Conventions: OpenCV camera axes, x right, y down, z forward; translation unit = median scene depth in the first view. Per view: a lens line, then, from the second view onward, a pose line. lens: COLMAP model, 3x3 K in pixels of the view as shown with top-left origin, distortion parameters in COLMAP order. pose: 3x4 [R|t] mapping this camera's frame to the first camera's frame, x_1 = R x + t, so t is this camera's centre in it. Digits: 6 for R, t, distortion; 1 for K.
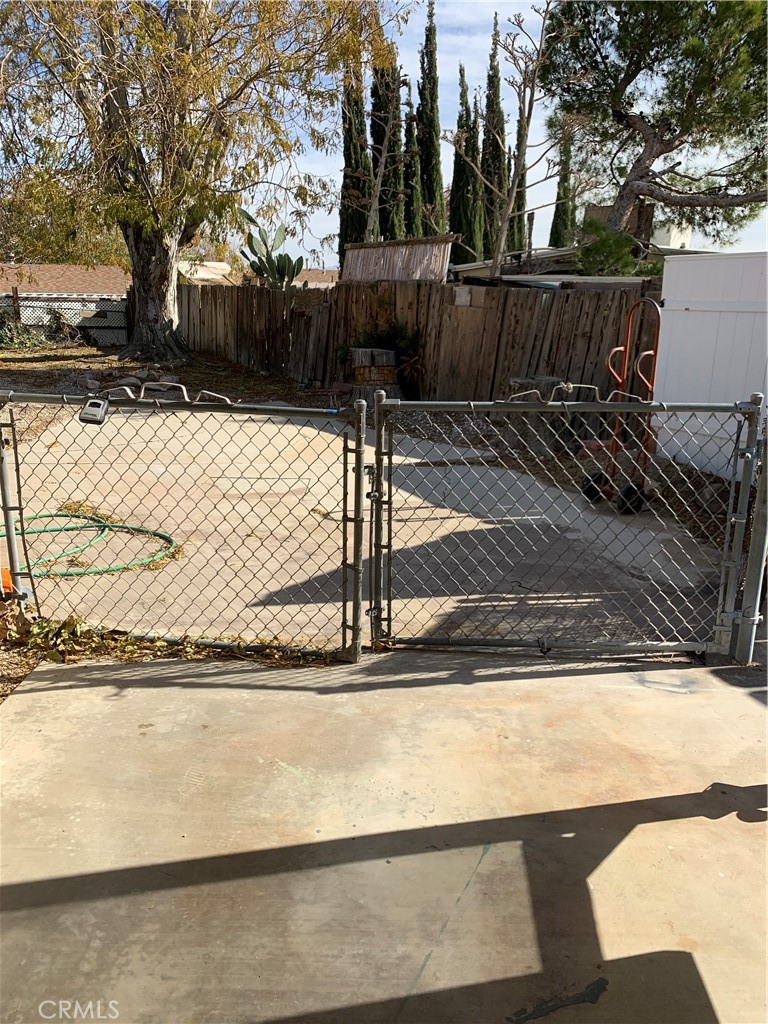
lens RADIAL K [[767.5, 0, 416.1], [0, 767.5, 496.5], [0, 0, 1]] dist [0.007386, -0.025039]
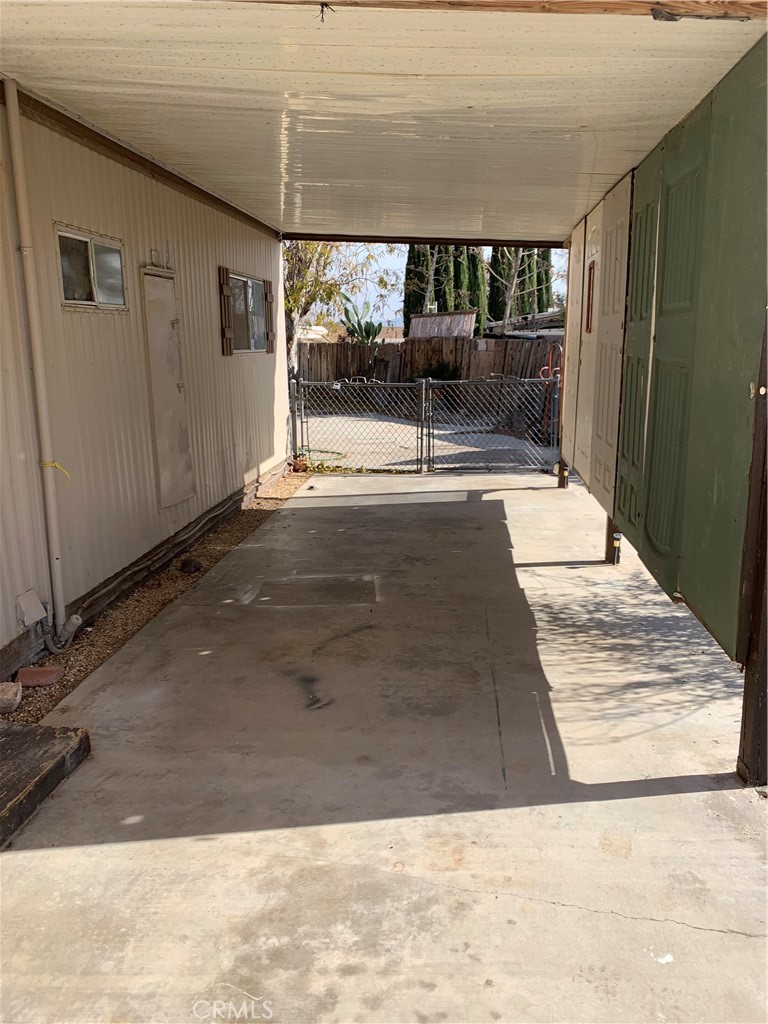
lens RADIAL K [[767.5, 0, 383.0], [0, 767.5, 510.3], [0, 0, 1]] dist [0.007386, -0.025039]
pose [[0.992942, -0.004947, -0.118495, 0.031946], [-0.000705, 0.998866, -0.047612, 0.132664], [0.118596, 0.047359, 0.991813, -0.496037]]
